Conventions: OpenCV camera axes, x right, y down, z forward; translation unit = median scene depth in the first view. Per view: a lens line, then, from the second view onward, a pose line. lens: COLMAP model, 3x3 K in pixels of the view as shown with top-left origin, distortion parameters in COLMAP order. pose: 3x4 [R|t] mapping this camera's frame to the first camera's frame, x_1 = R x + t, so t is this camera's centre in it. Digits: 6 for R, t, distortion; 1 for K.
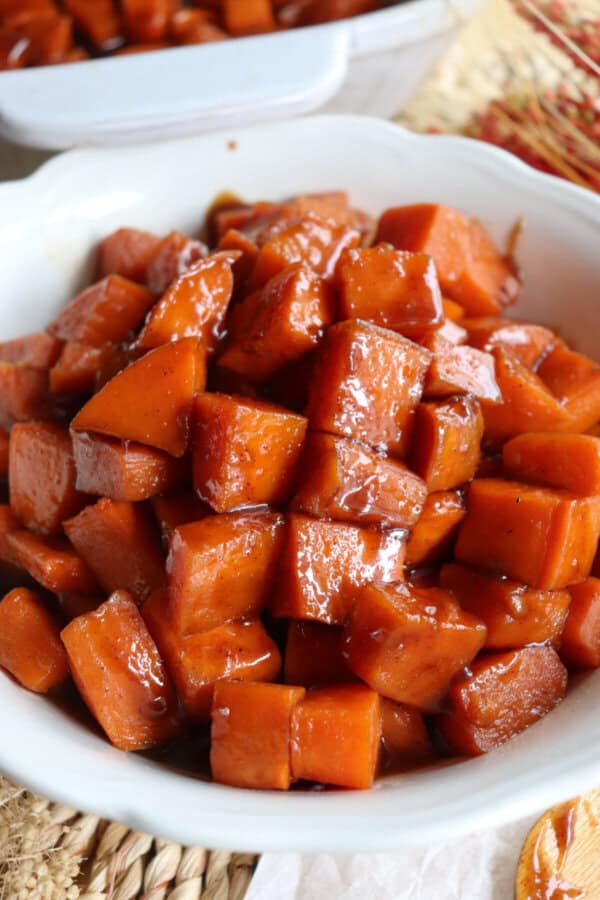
lens RADIAL K [[1404.3, 0, 300.0], [0, 1404.3, 450.0], [0, 0, 1]] dist [0.021187, -0.039257]
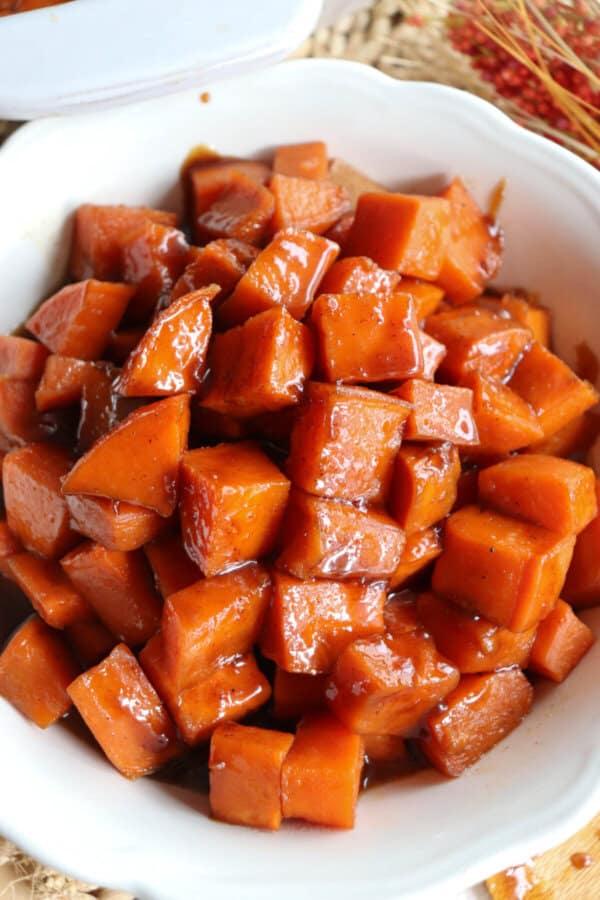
lens RADIAL K [[1383.5, 0, 300.0], [0, 1383.5, 450.0], [0, 0, 1]] dist [-0.018791, 0.014109]
pose [[0.999720, -0.022620, 0.006898, 0.005976], [0.019453, 0.952456, 0.304056, -0.352036], [-0.013448, -0.303837, 0.952629, 0.036342]]
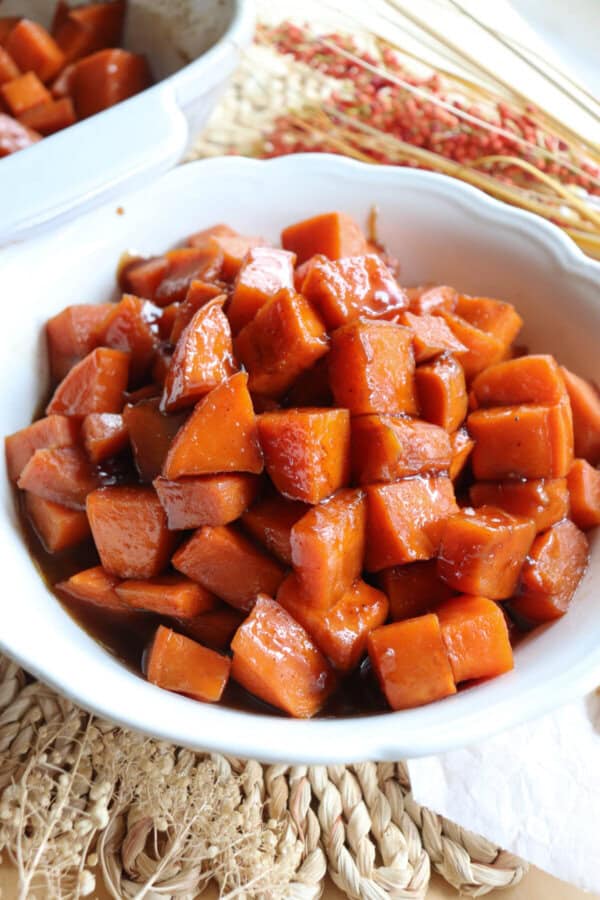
lens RADIAL K [[1313.6, 0, 300.0], [0, 1313.6, 450.0], [0, 0, 1]] dist [0.033184, 0.029831]
pose [[0.901066, -0.316106, 0.296913, -0.380148], [0.309565, 0.948289, 0.070124, -0.080955], [-0.303726, 0.028728, 0.952326, -0.071300]]
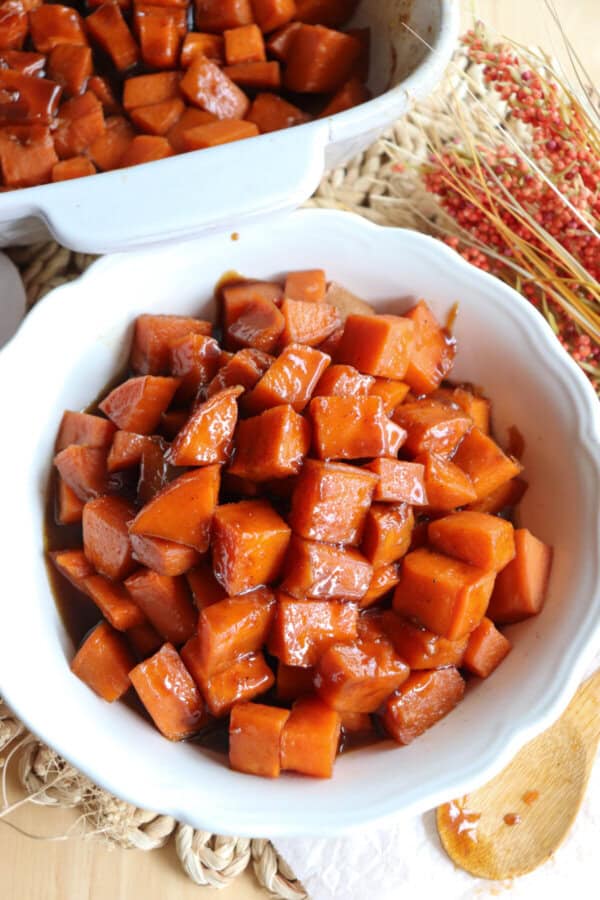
lens RADIAL K [[1404.3, 0, 300.0], [0, 1404.3, 450.0], [0, 0, 1]] dist [0.021187, -0.039257]
pose [[0.999991, -0.002552, -0.003350, 0.019497], [0.003430, 0.955015, 0.296538, -0.529538], [0.002443, -0.296546, 0.955015, -0.363342]]
